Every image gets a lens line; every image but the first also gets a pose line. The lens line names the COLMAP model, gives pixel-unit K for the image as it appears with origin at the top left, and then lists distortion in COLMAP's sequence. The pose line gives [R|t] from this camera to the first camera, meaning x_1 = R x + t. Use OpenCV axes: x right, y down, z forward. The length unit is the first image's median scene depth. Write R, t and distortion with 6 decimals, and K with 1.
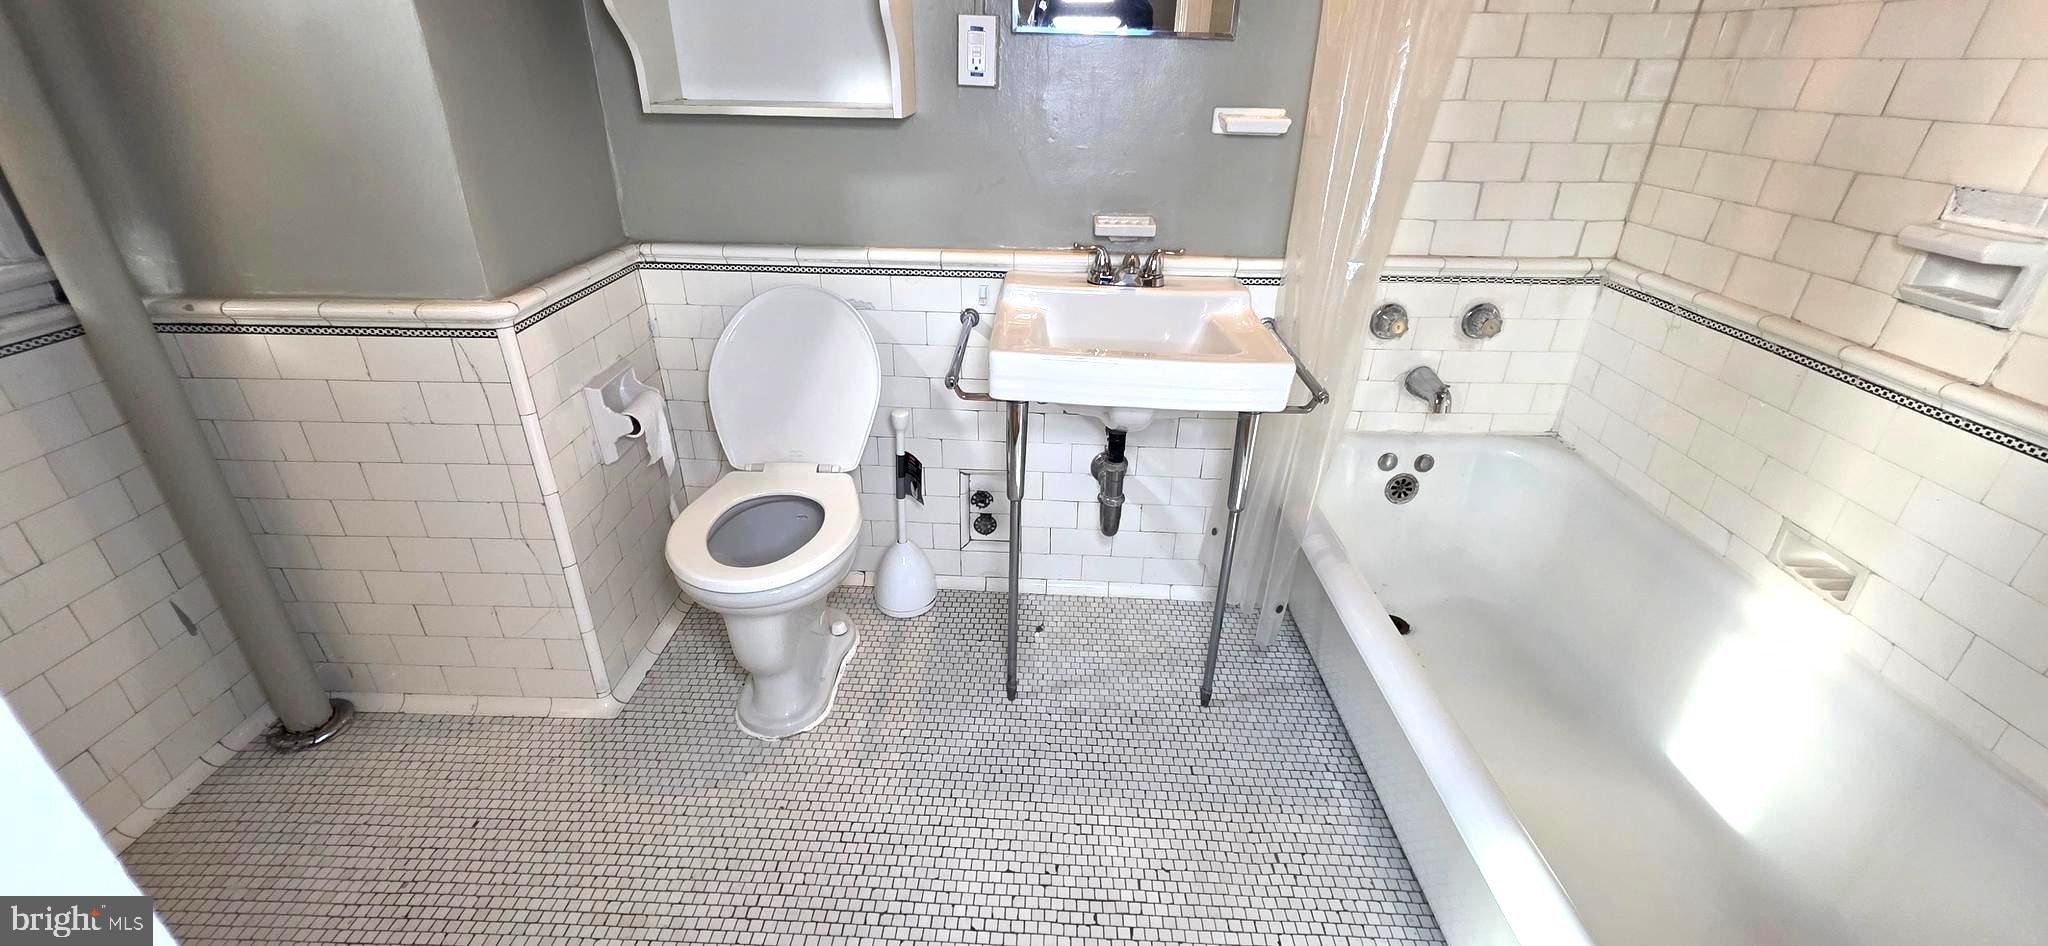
lens RADIAL K [[820.4, 0, 1016.7], [0, 820.4, 477.9], [0, 0, 1]] dist [0.000608, 0.000368]
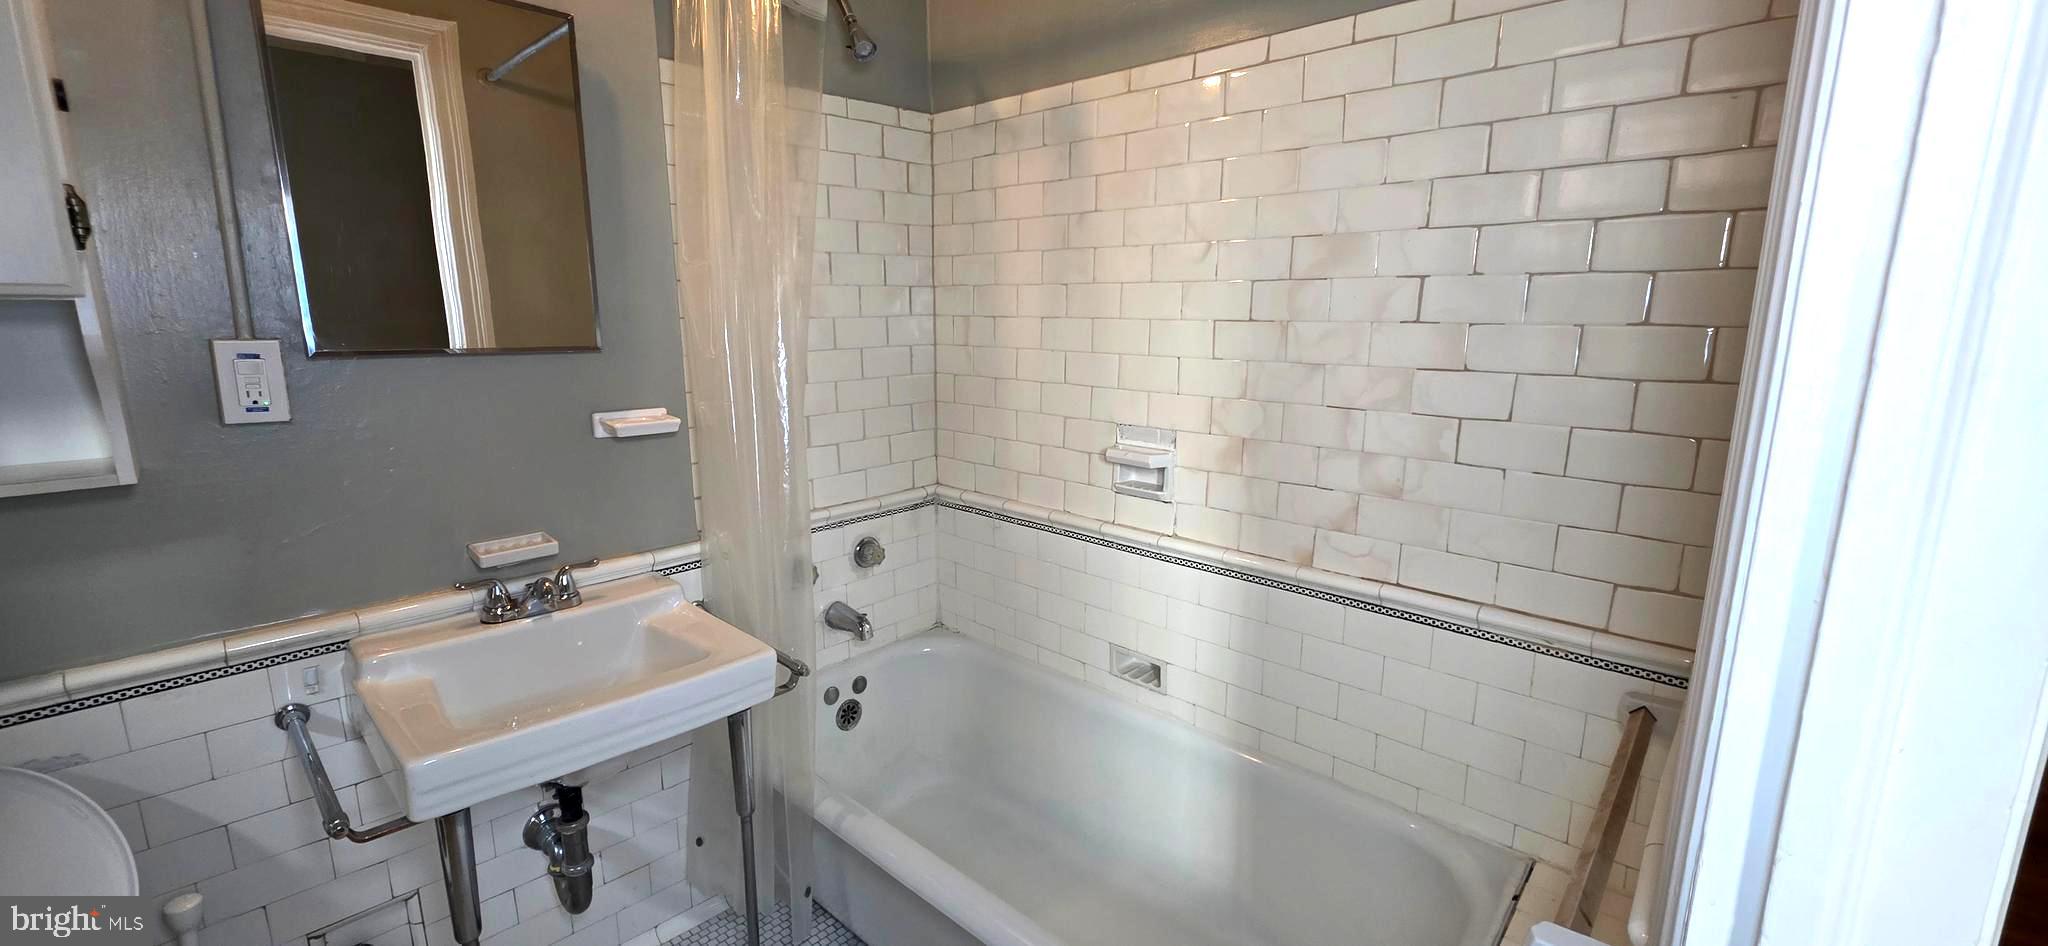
lens RADIAL K [[820.4, 0, 1029.5], [0, 820.4, 468.7], [0, 0, 1]] dist [0.000608, 0.000368]
pose [[0.663480, -0.154775, 0.732010, -0.124121], [0.345386, 0.931245, -0.116150, -0.094507], [-0.663704, 0.329890, 0.671320, 0.031173]]
